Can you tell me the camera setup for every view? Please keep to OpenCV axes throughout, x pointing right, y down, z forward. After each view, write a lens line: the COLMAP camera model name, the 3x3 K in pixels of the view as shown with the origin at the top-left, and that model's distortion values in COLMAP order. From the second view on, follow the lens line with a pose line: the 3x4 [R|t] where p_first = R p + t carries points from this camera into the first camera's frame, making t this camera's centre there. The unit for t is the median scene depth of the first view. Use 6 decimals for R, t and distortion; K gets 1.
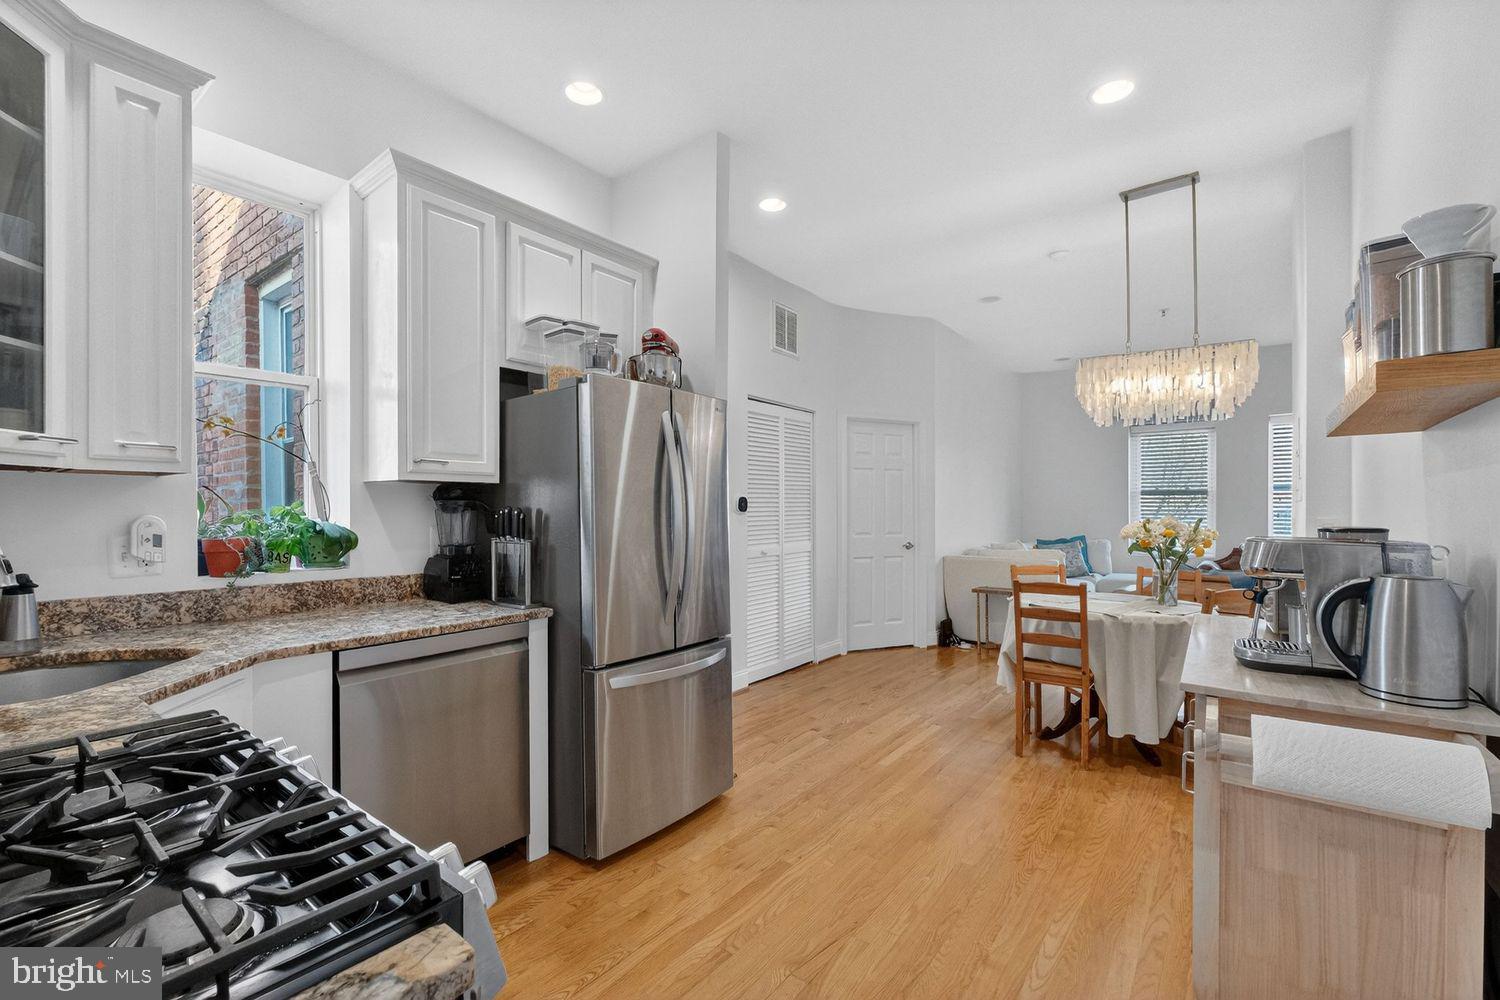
lens RADIAL K [[640.1, 0, 741.7], [0, 640.1, 507.4], [0, 0, 1]] dist [-0.002411, 0.001089]
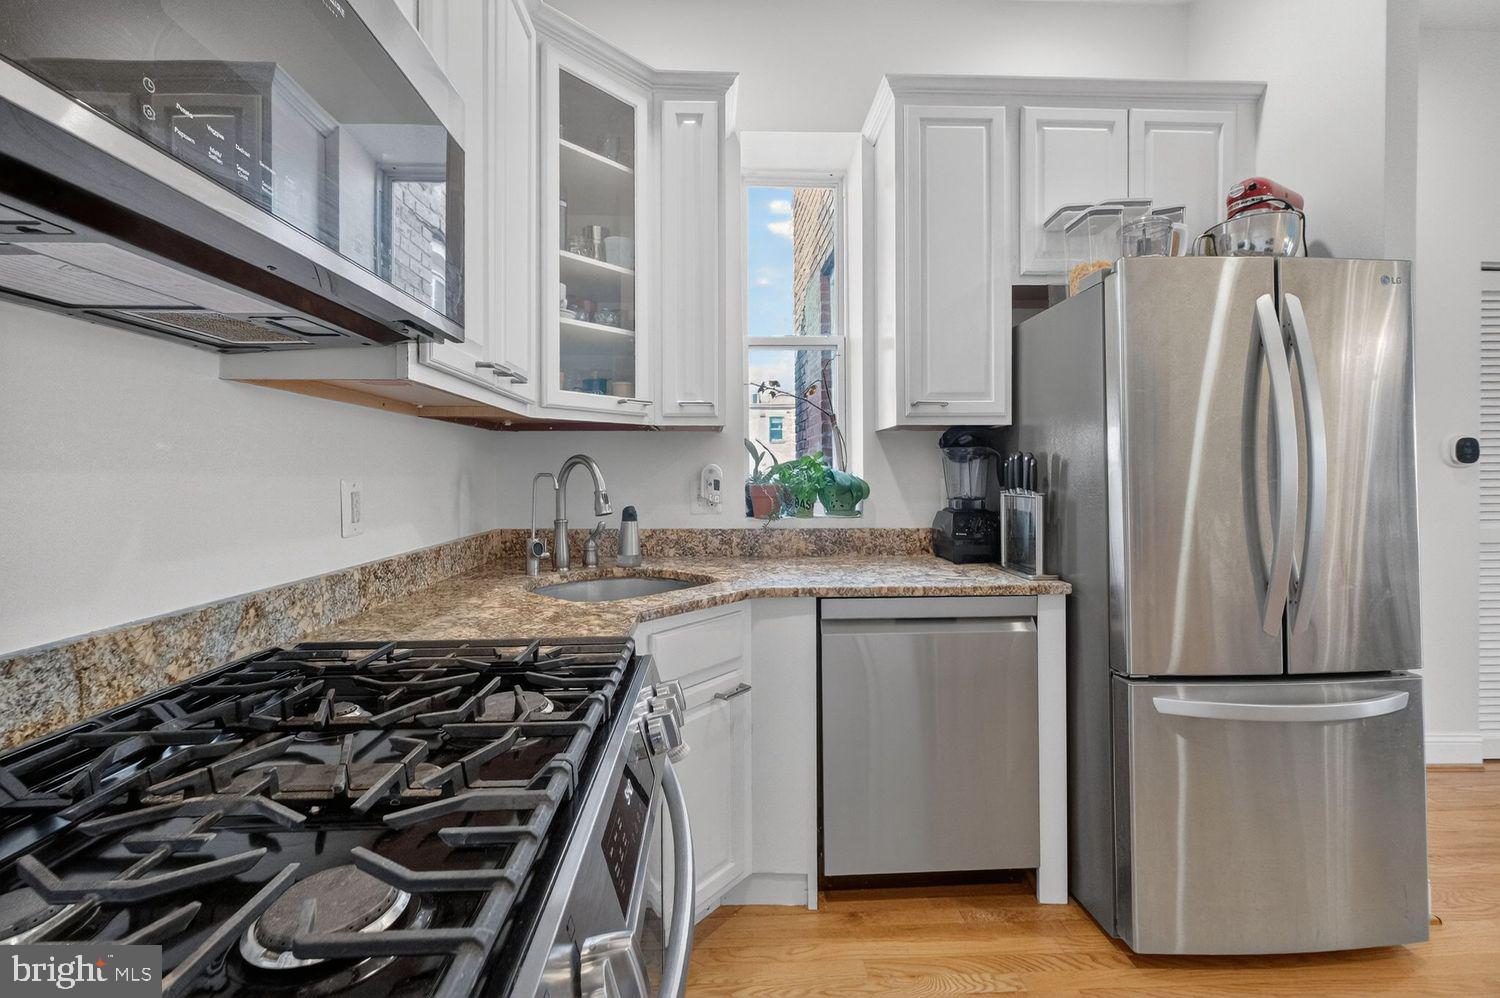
lens RADIAL K [[640.1, 0, 742.1], [0, 640.1, 474.0], [0, 0, 1]] dist [-0.002411, 0.001089]
pose [[0.651291, -0.002470, -0.758824, 0.025329], [0.004302, 0.999991, 0.000437, 0.025573], [0.758816, -0.003550, 0.651295, 0.206270]]
